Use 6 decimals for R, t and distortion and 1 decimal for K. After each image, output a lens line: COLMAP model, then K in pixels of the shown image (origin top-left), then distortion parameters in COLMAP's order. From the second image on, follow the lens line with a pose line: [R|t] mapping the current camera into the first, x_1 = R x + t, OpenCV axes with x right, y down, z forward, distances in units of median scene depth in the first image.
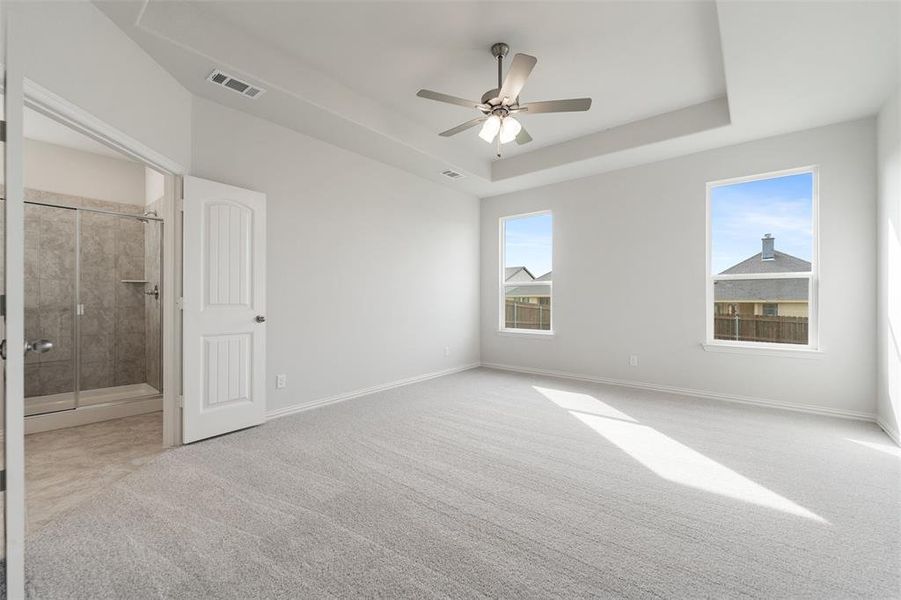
lens RADIAL K [[367.4, 0, 444.5], [0, 367.4, 296.1], [0, 0, 1]] dist [0.000808, 0.000141]
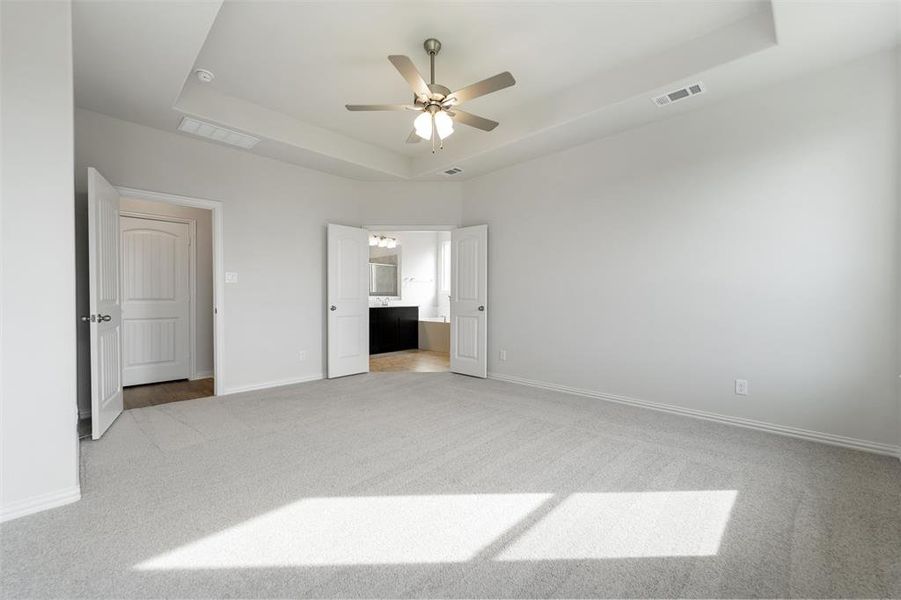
lens RADIAL K [[367.4, 0, 444.5], [0, 367.4, 296.1], [0, 0, 1]] dist [0.000808, 0.000141]
pose [[-0.094486, -0.002621, -0.995523, 1.043755], [0.006790, 0.999972, -0.003277, 0.015768], [0.995503, -0.007069, -0.094465, 1.015880]]
